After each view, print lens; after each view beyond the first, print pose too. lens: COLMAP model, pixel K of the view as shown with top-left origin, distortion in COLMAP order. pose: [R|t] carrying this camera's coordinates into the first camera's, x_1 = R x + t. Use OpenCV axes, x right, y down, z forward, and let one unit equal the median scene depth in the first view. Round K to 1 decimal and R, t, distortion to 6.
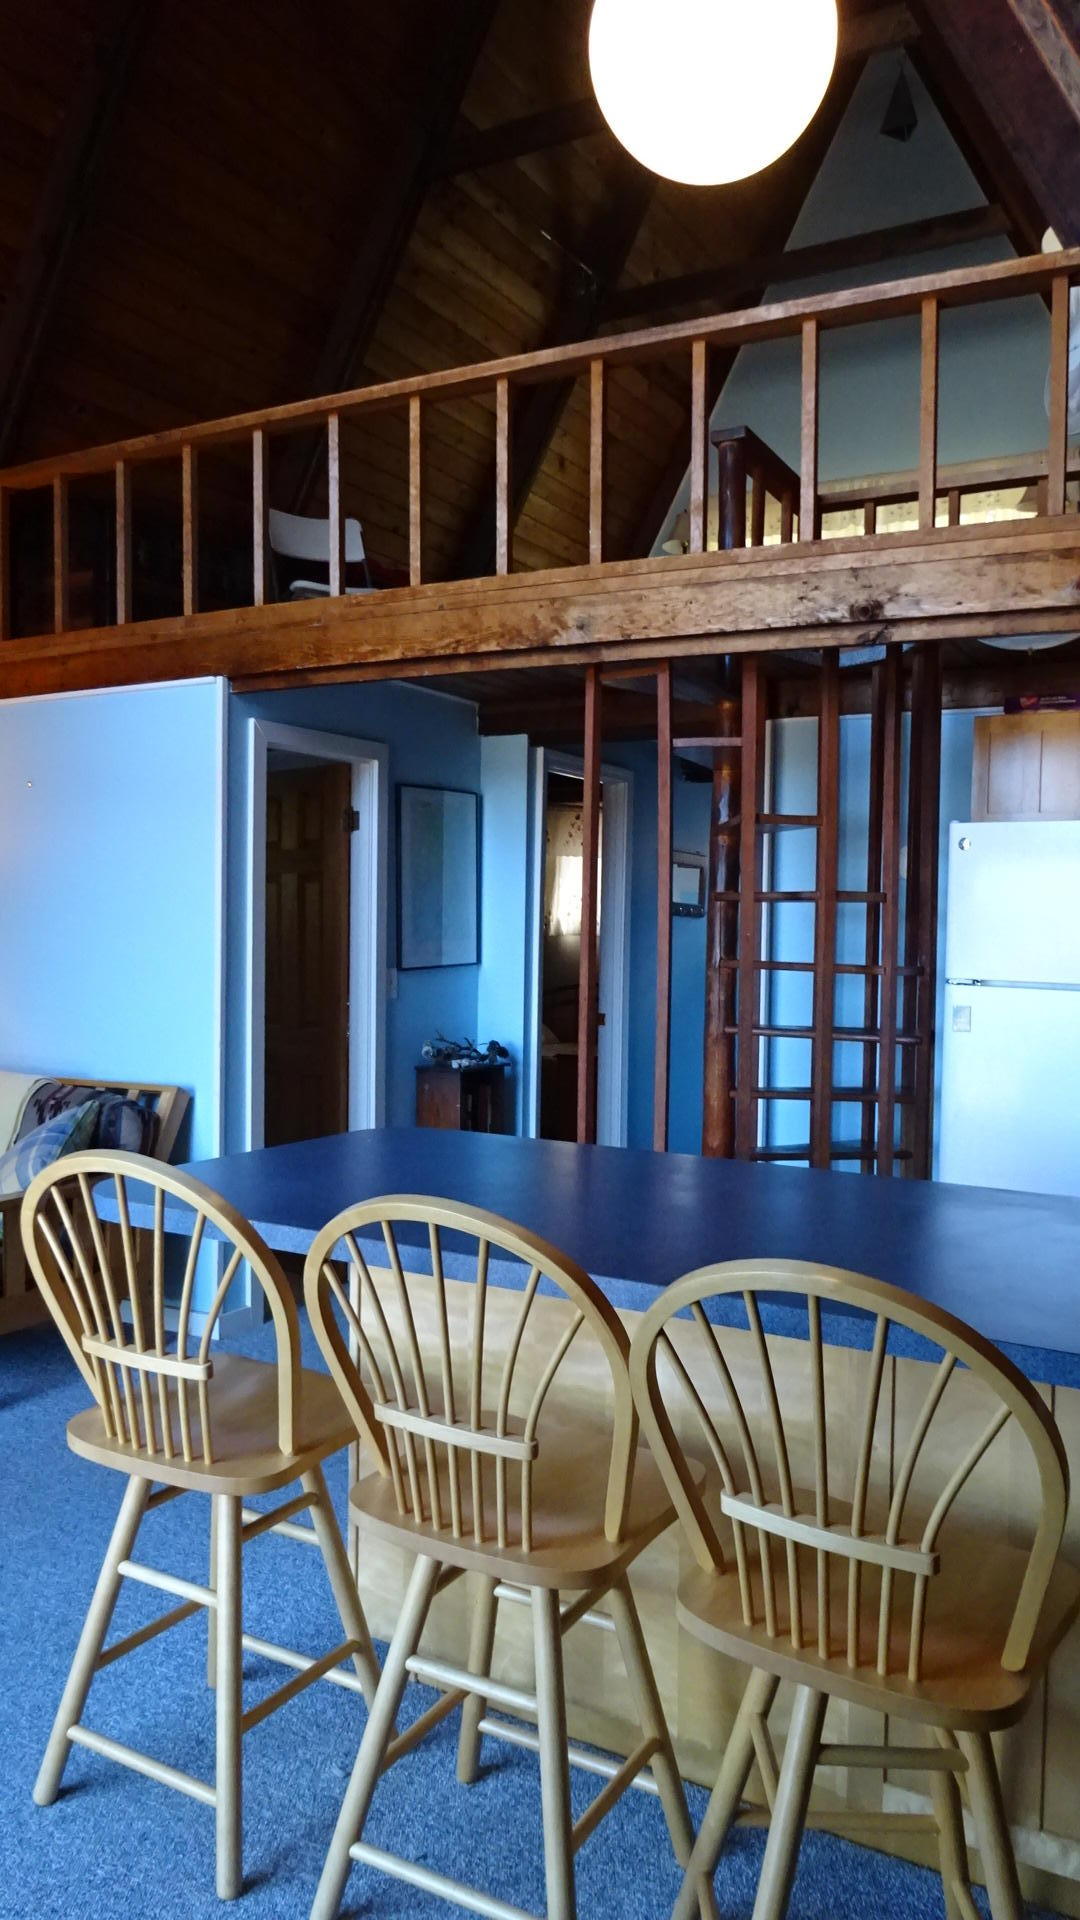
lens RADIAL K [[1398.0, 0, 540.0], [0, 1398.0, 960.0], [0, 0, 1]] dist [-0.003902, 0.002178]
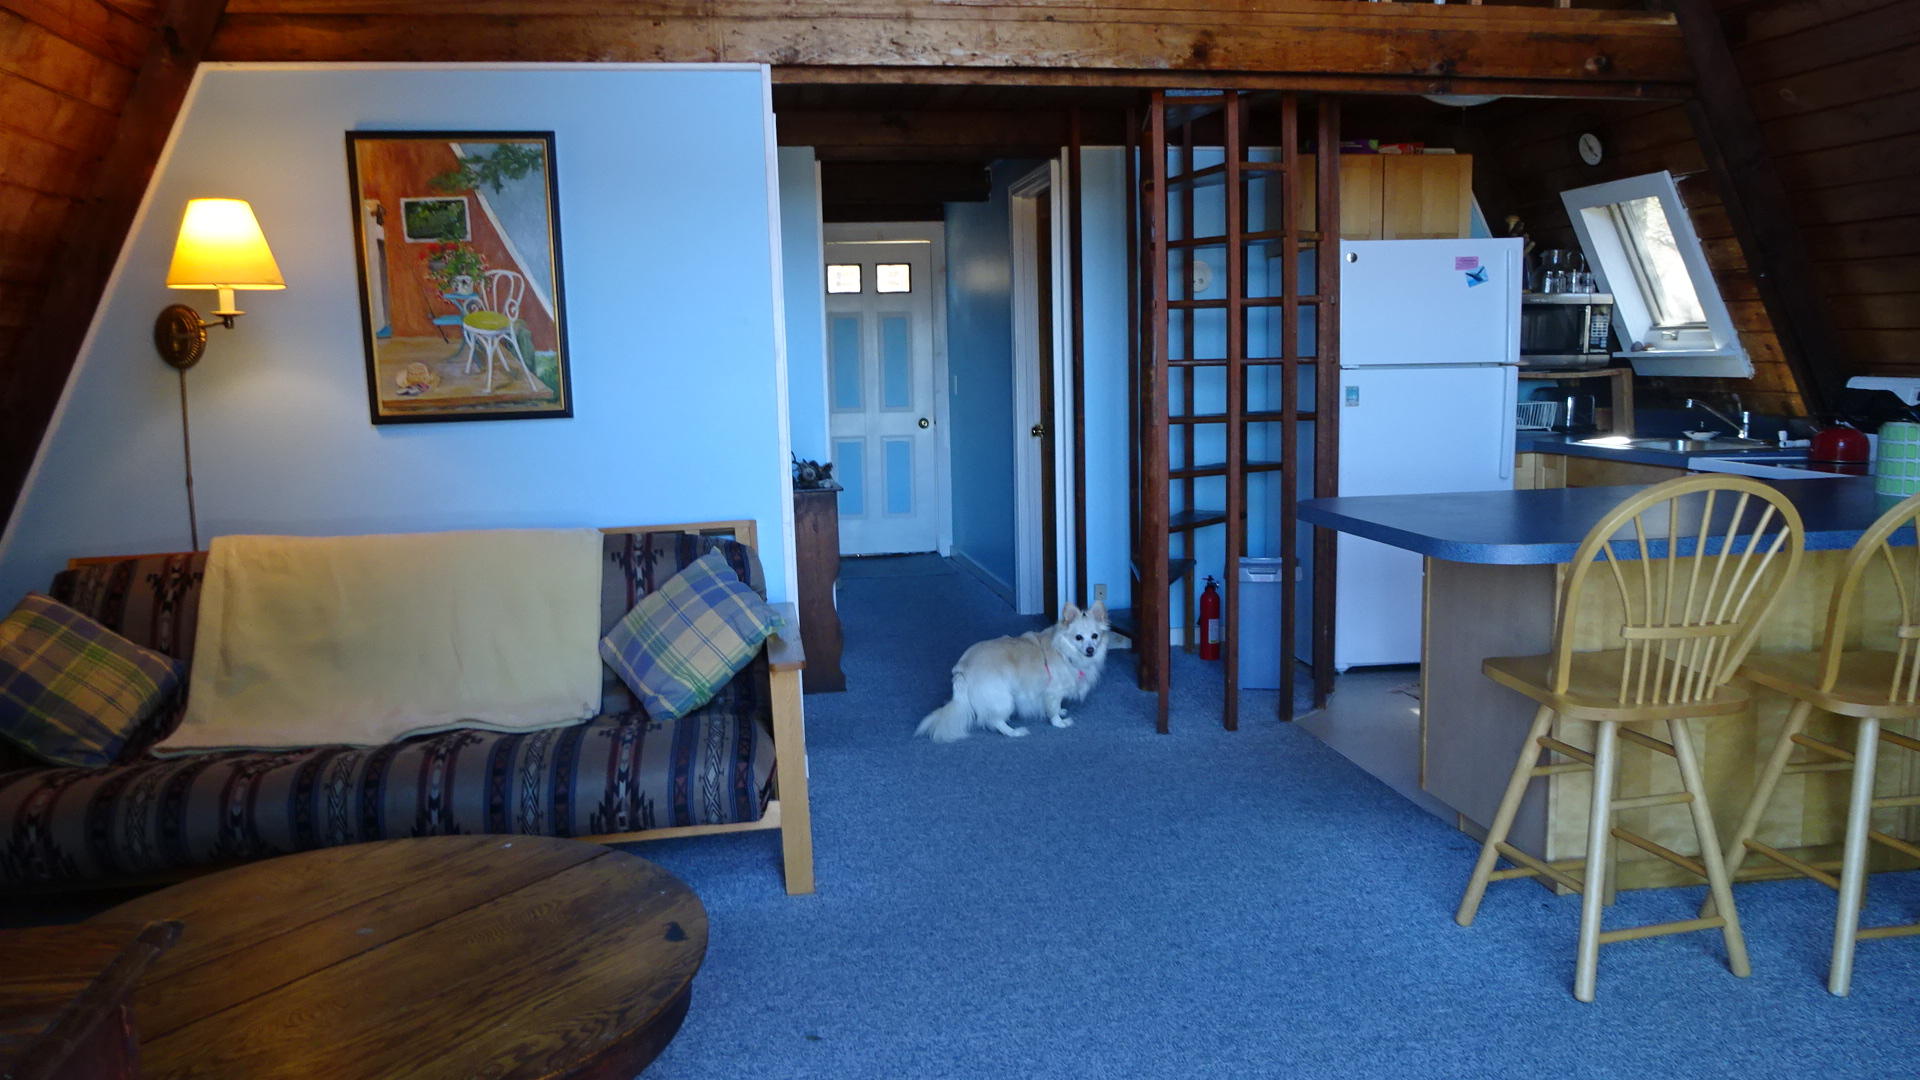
lens RADIAL K [[1409.5, 0, 964.2], [0, 1409.5, 559.5], [0, 0, 1]] dist [-0.001639, 0.005312]
pose [[0.782309, -0.119283, 0.611363, -1.402956], [0.050866, 0.990449, 0.128158, 0.007720], [-0.620811, -0.069162, 0.780904, 0.369281]]
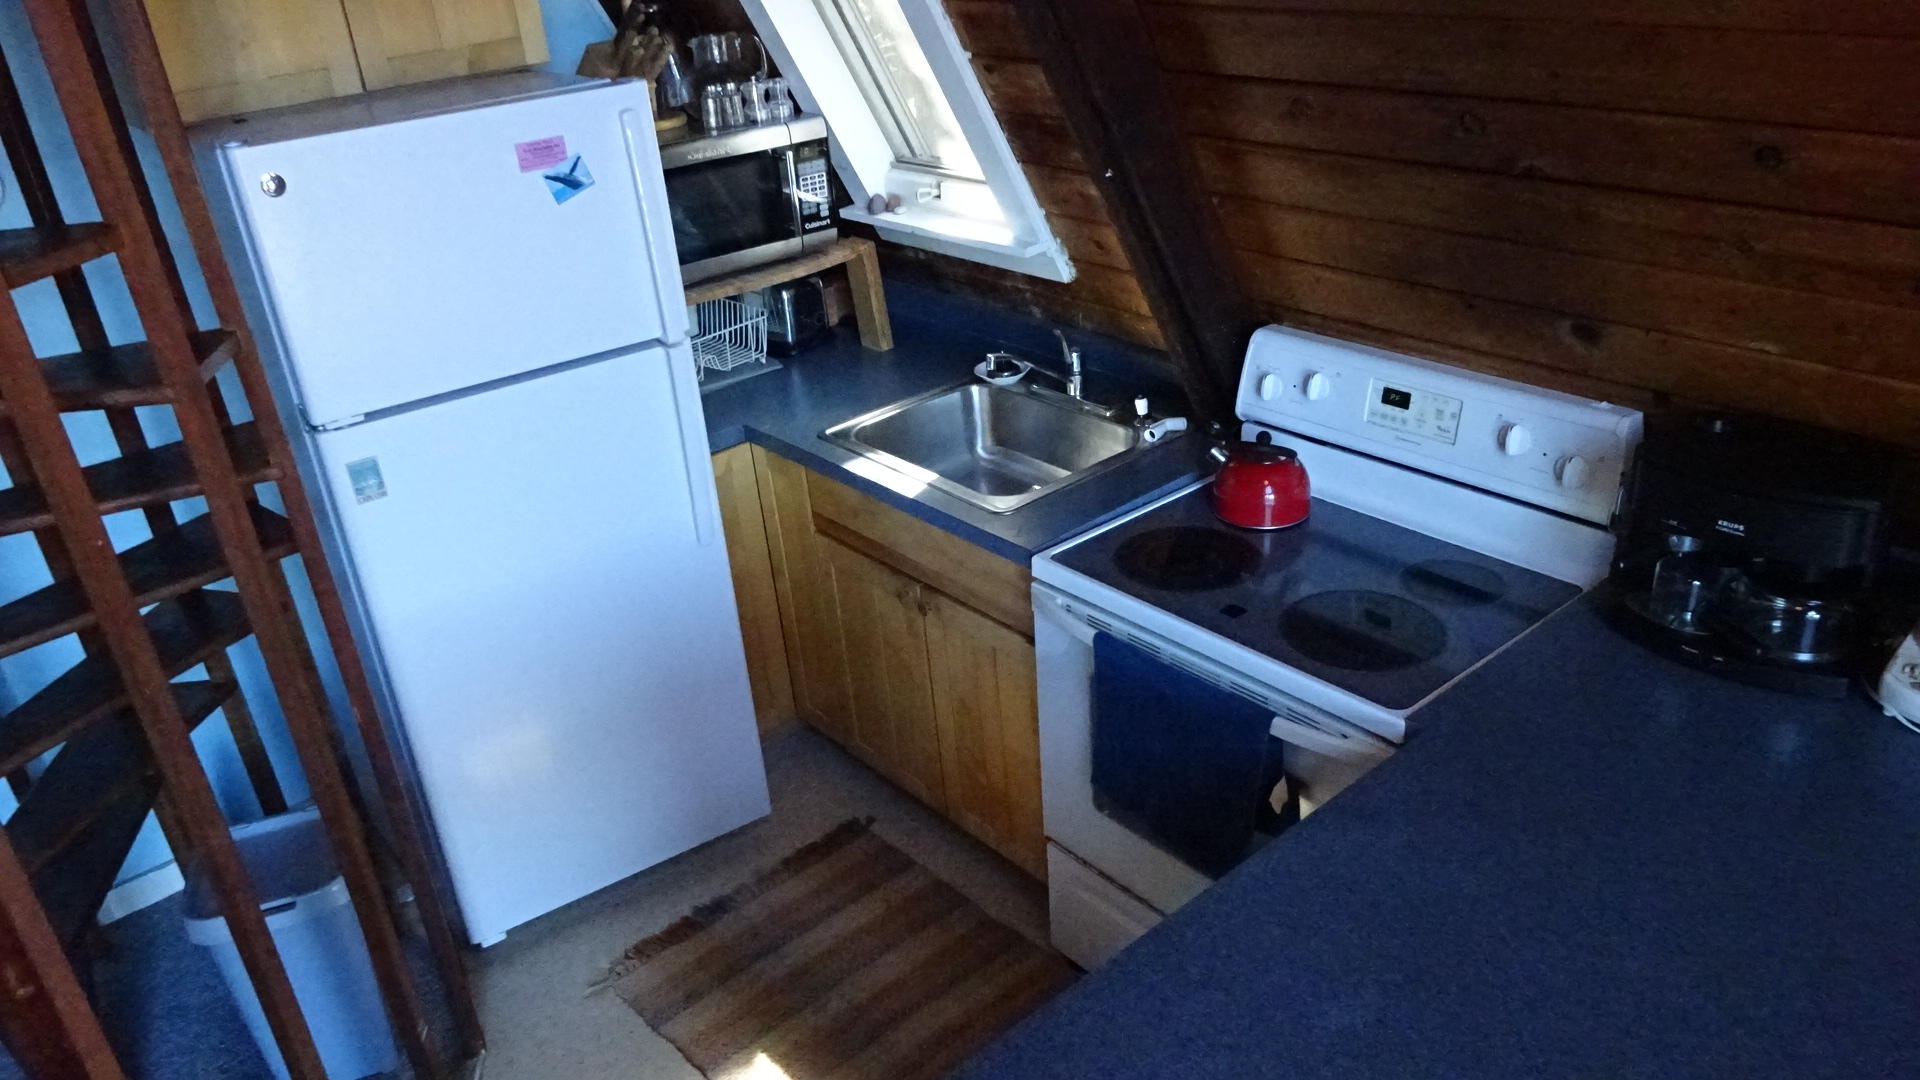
lens RADIAL K [[1414.2, 0, 964.8], [0, 1414.2, 546.0], [0, 0, 1]] dist [0.000574, 0.003687]
pose [[0.344072, -0.470955, 0.812291, -0.207242], [0.109645, 0.879346, 0.463389, -0.332360], [-0.932519, -0.070375, 0.354196, 0.984984]]
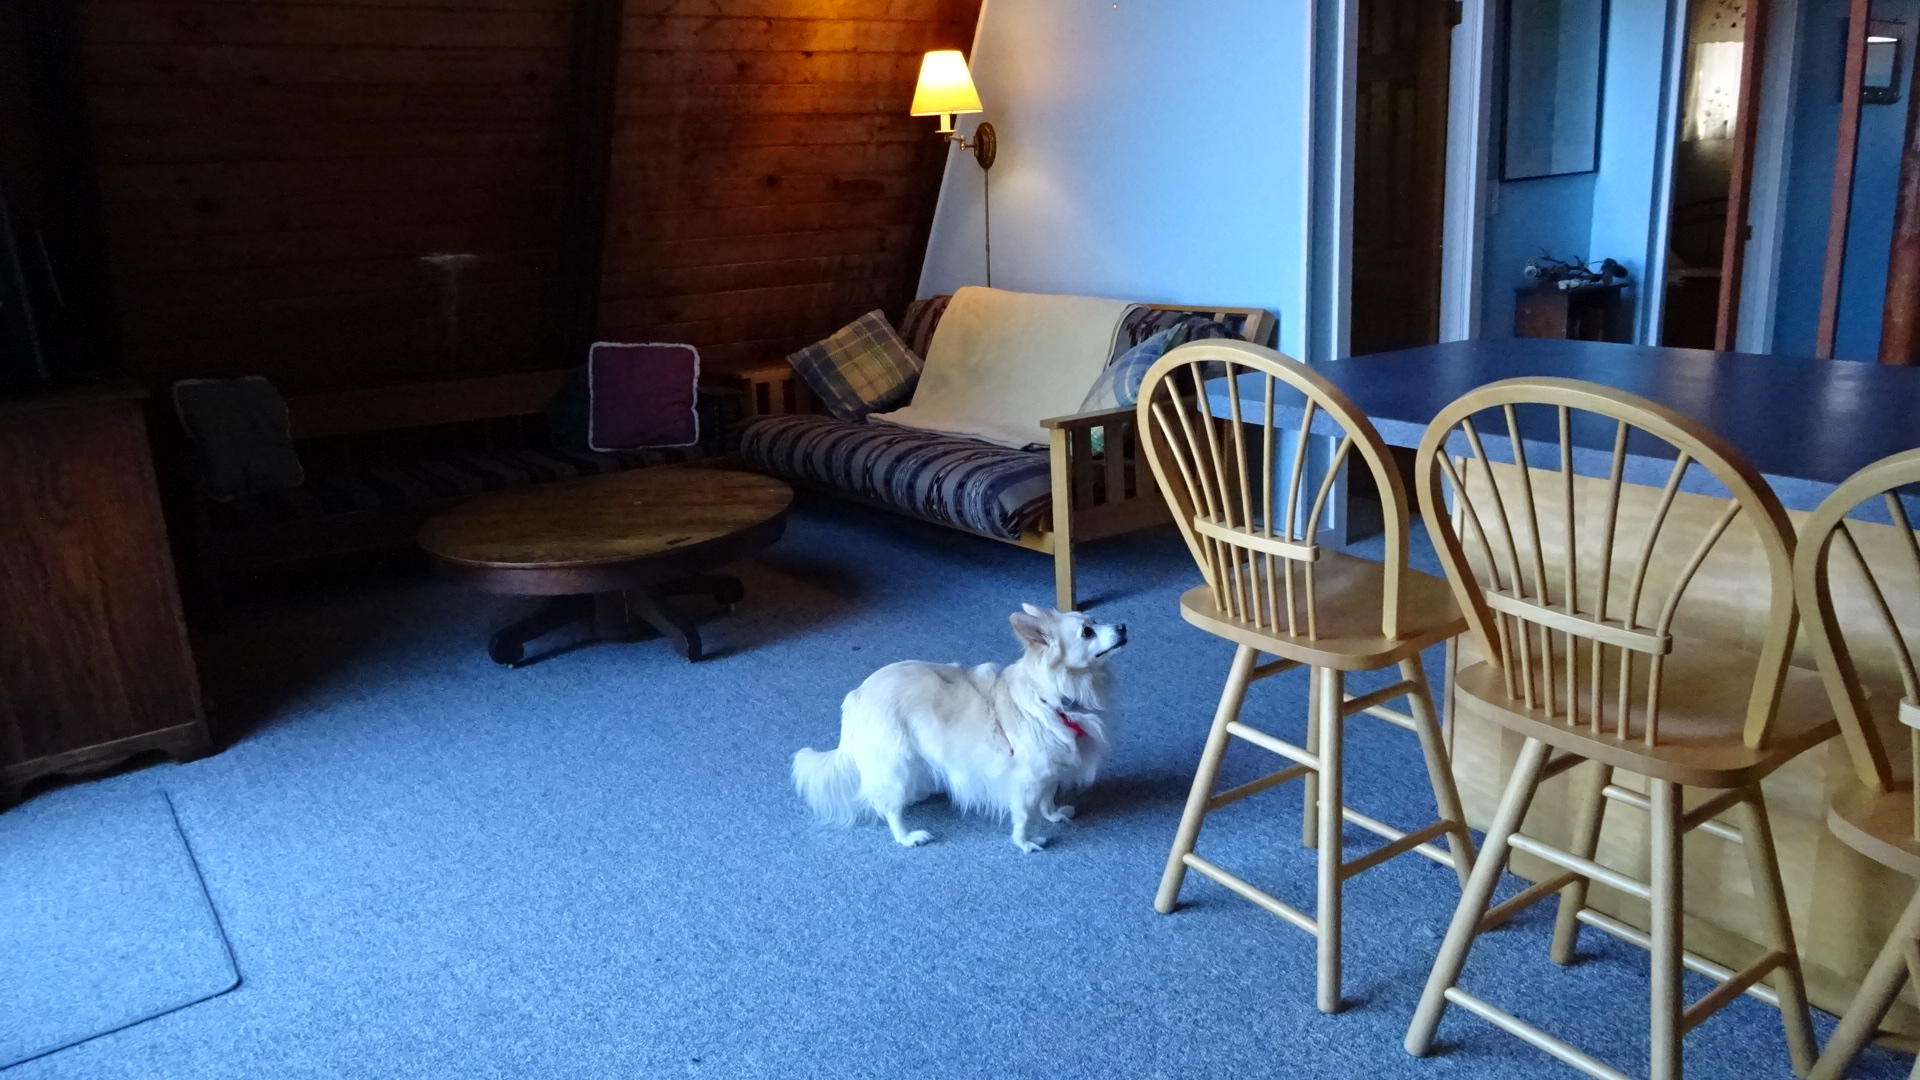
lens RADIAL K [[1409.5, 0, 964.2], [0, 1409.5, 559.5], [0, 0, 1]] dist [-0.001639, 0.005312]
pose [[0.903084, 0.061842, -0.424988, -0.026138], [0.042706, 0.971741, 0.232152, 0.041700], [0.427335, -0.227803, 0.874923, -0.022865]]
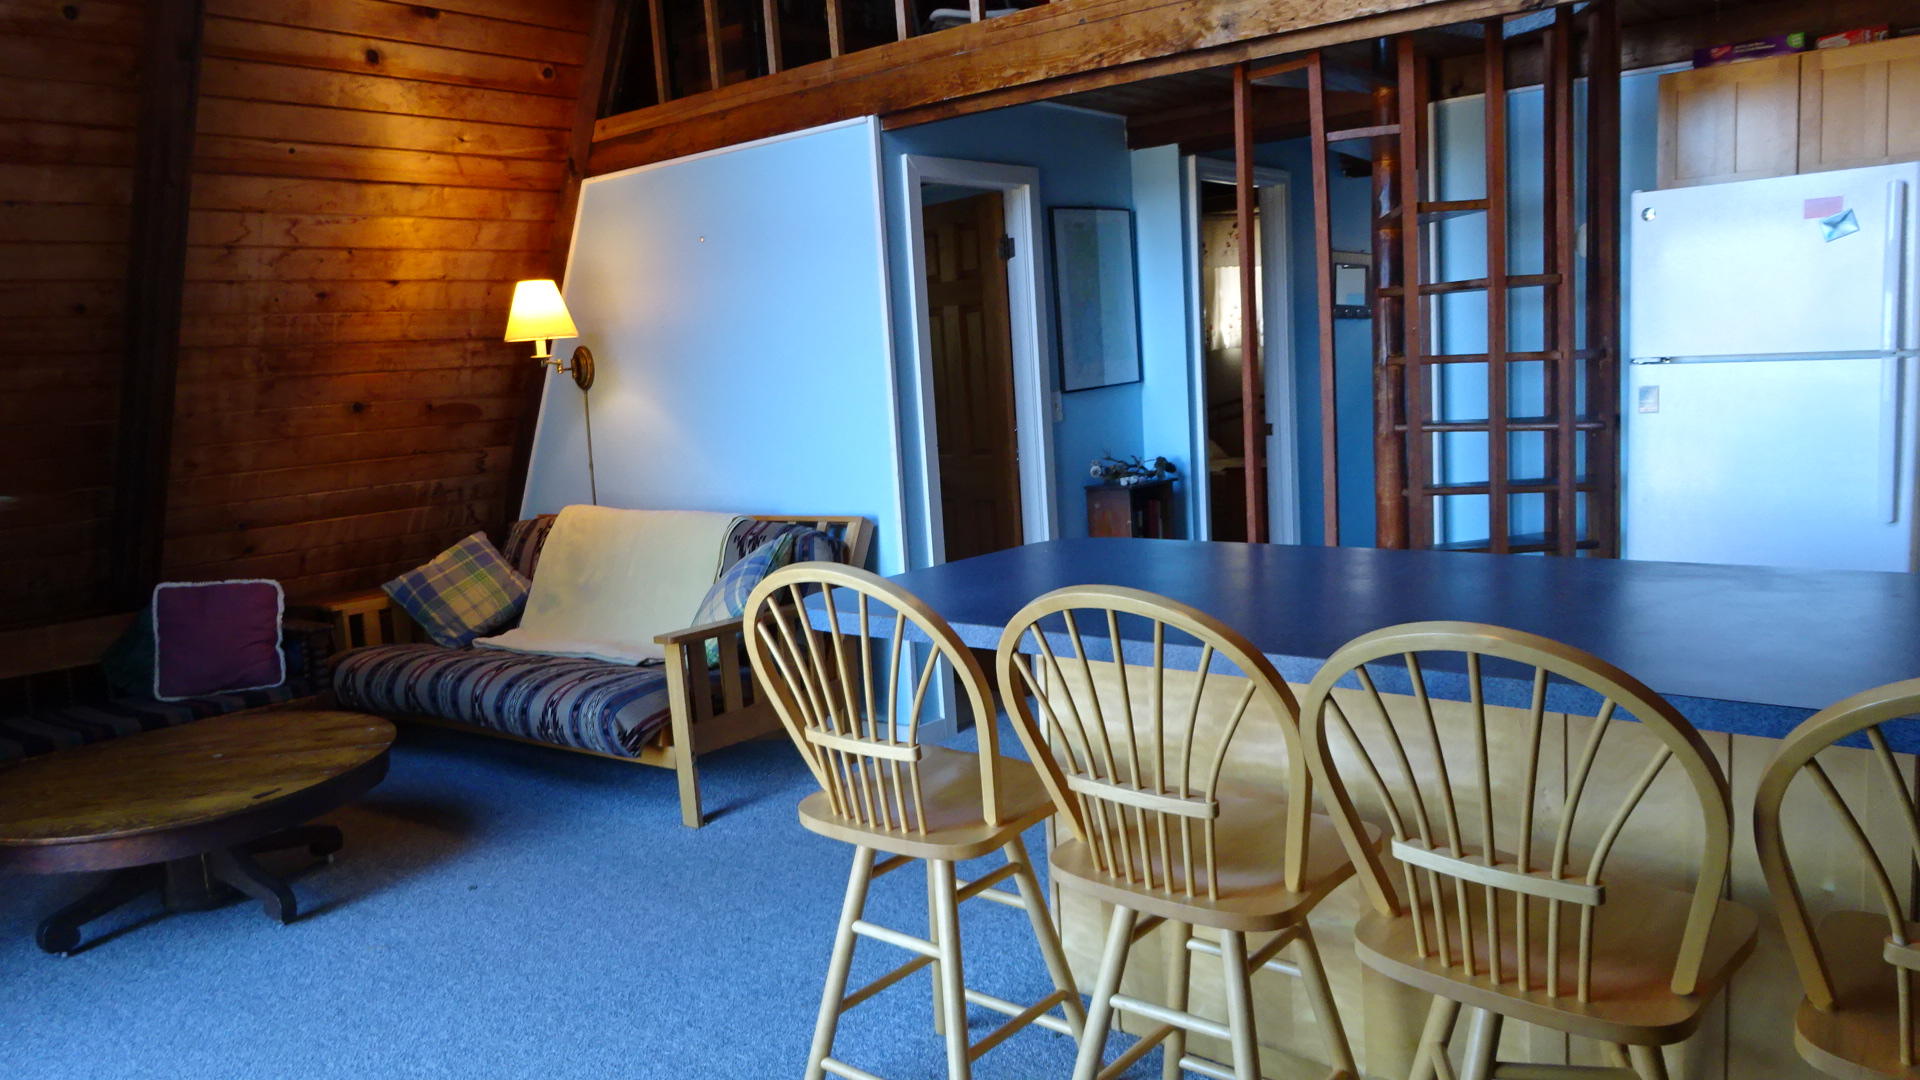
lens RADIAL K [[1414.2, 0, 964.8], [0, 1414.2, 546.0], [0, 0, 1]] dist [0.000574, 0.003687]
pose [[0.983390, -0.052033, -0.173887, 0.004807], [0.070800, 0.992104, 0.103525, 0.014021], [0.167127, -0.114117, 0.979309, -0.075949]]
